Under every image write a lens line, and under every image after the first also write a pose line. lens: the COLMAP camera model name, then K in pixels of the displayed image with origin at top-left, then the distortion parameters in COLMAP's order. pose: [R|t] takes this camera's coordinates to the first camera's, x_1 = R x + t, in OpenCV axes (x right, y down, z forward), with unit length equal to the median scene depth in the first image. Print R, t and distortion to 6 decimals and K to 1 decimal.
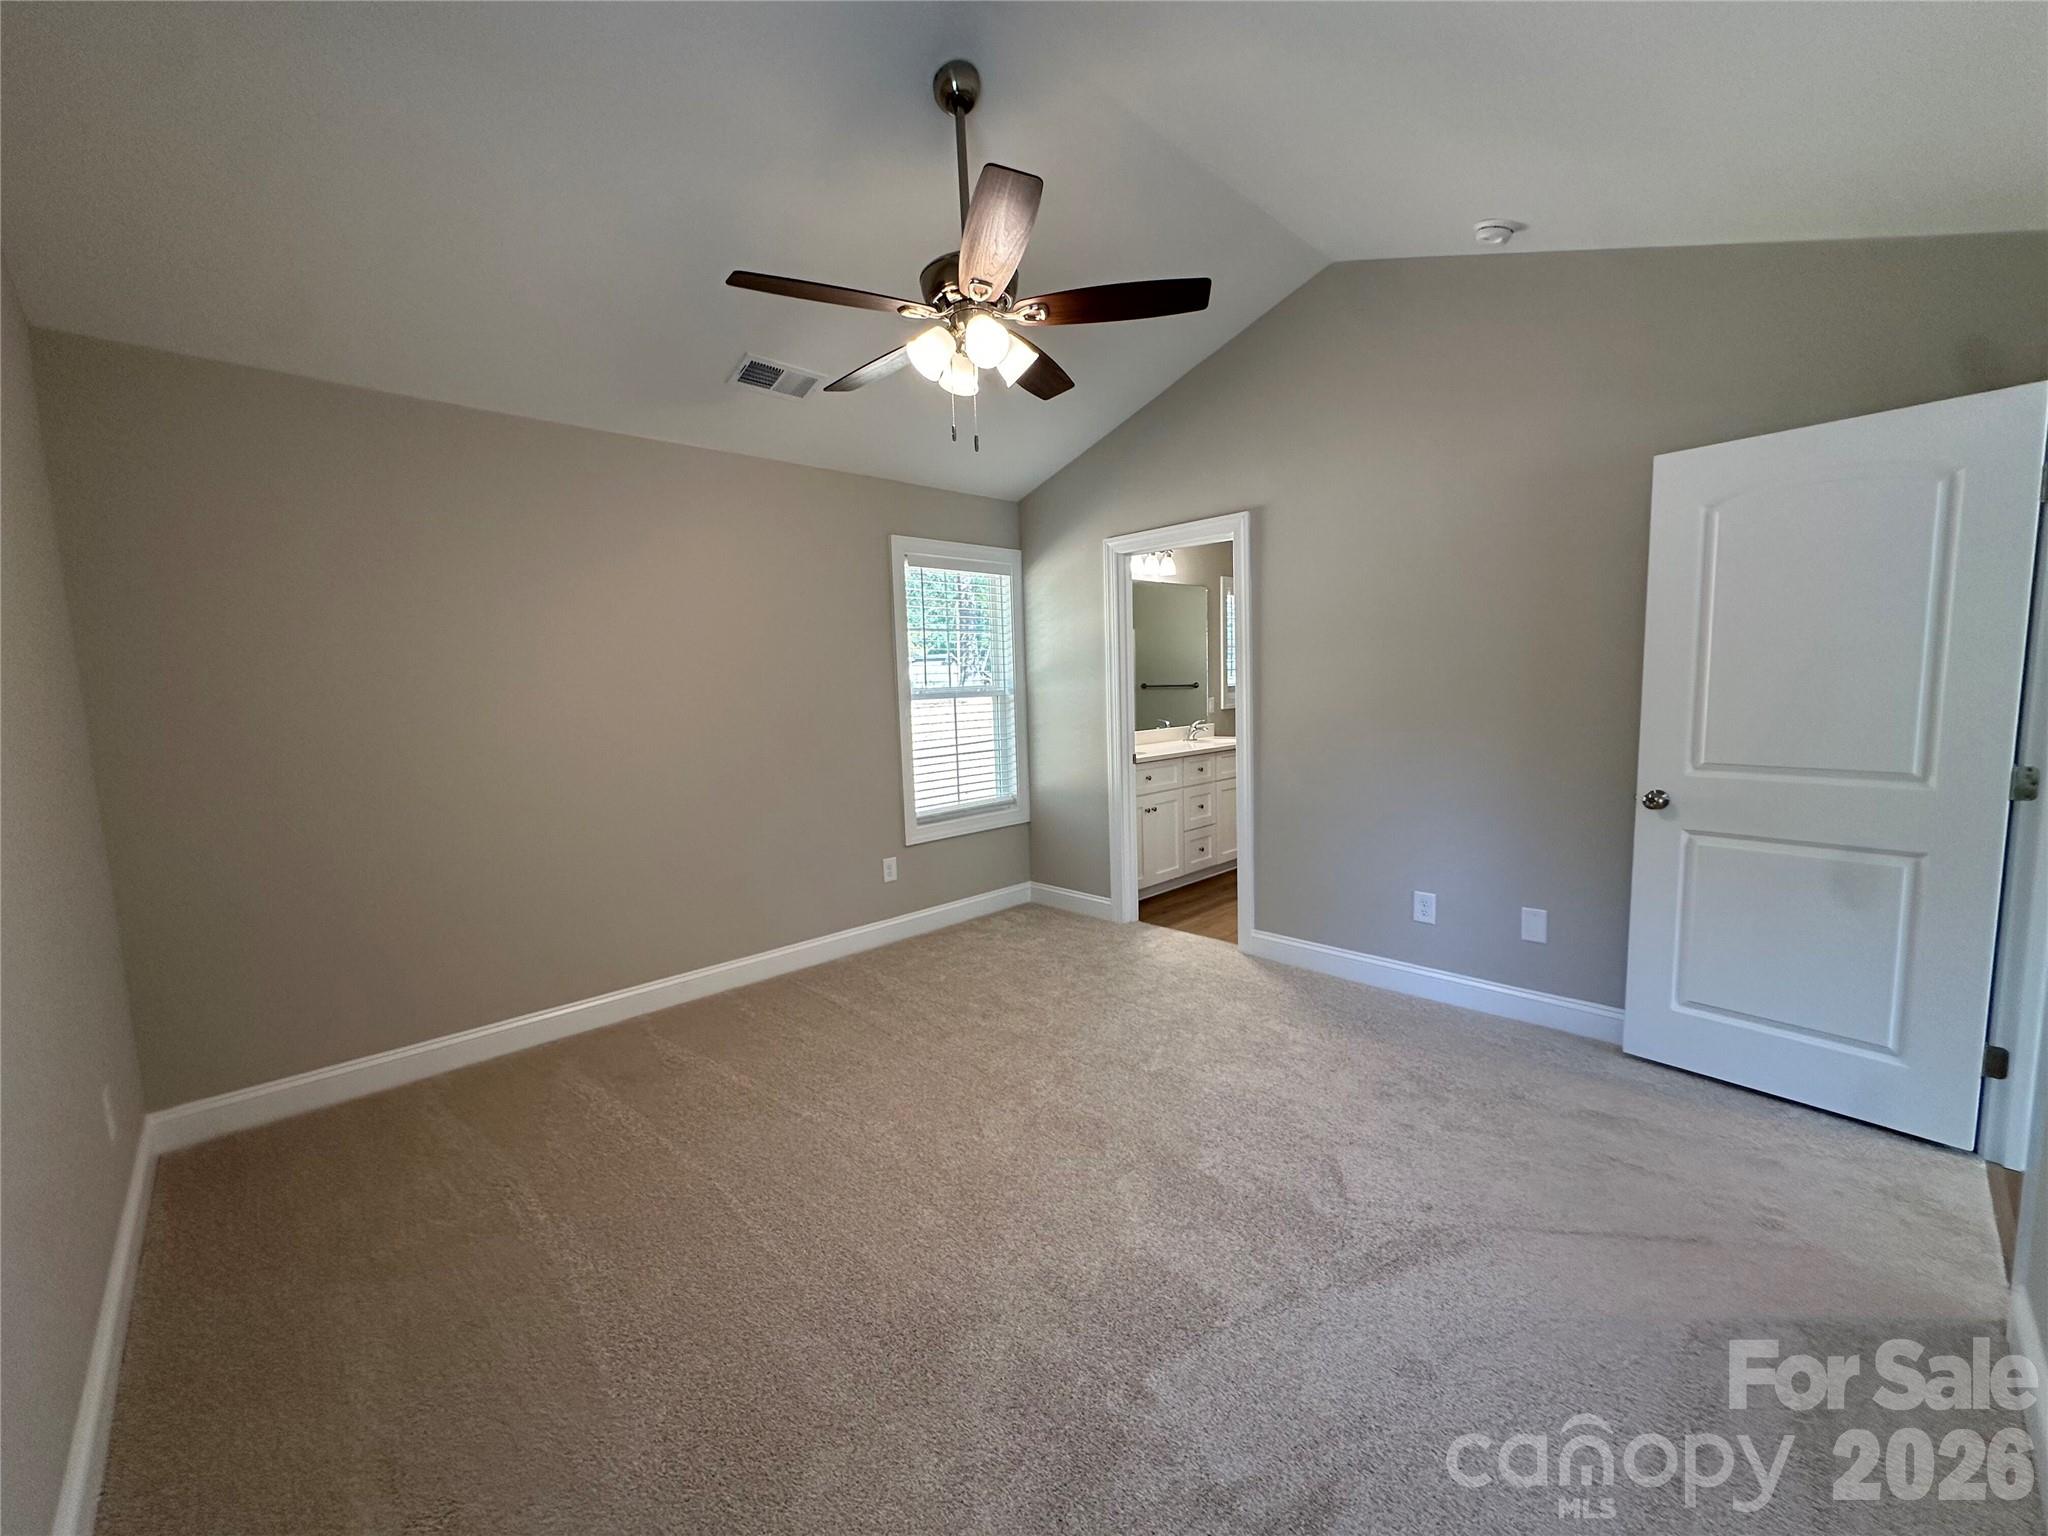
lens RADIAL K [[817.3, 0, 1024.0], [0, 817.3, 768.0], [0, 0, 1]] dist [-0.000194, -0.000006]
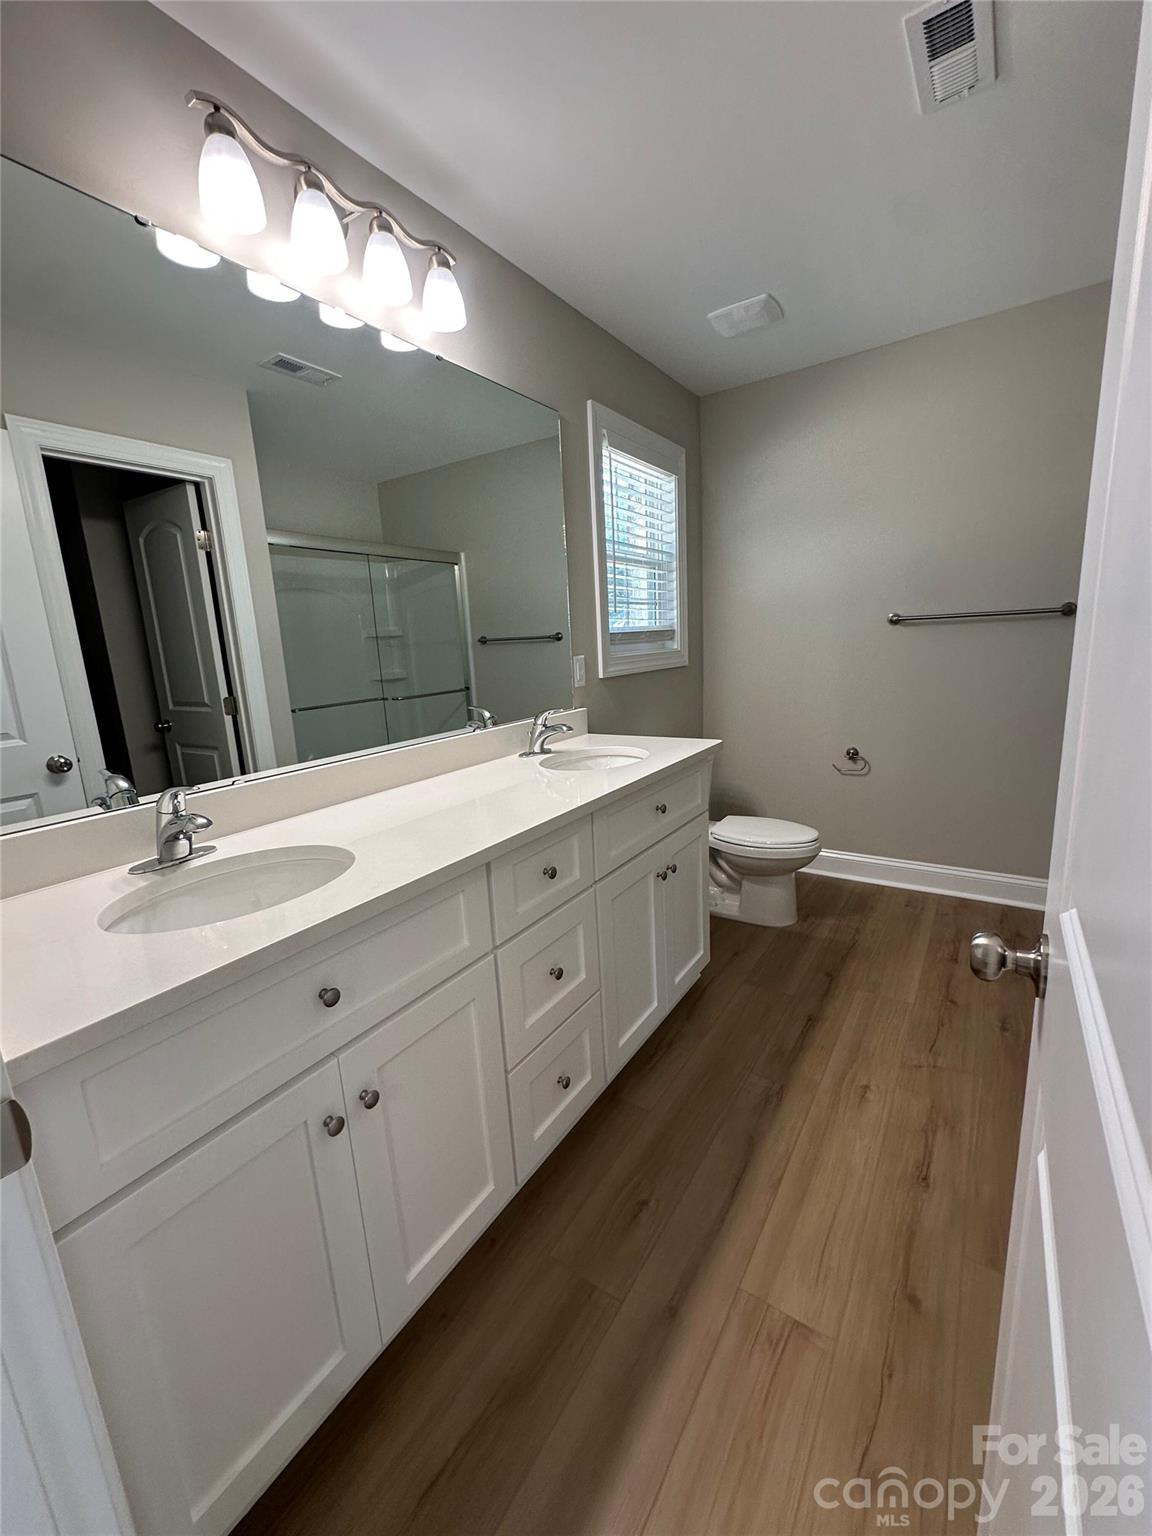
lens RADIAL K [[613.0, 0, 576.0], [0, 613.0, 768.0], [0, 0, 1]] dist [-0.000194, -0.000006]
pose [[0.978876, -0.061470, 0.194997, 0.148567], [0.042281, 0.993978, 0.101091, -0.056161], [-0.200036, -0.090710, 0.975580, 0.621148]]
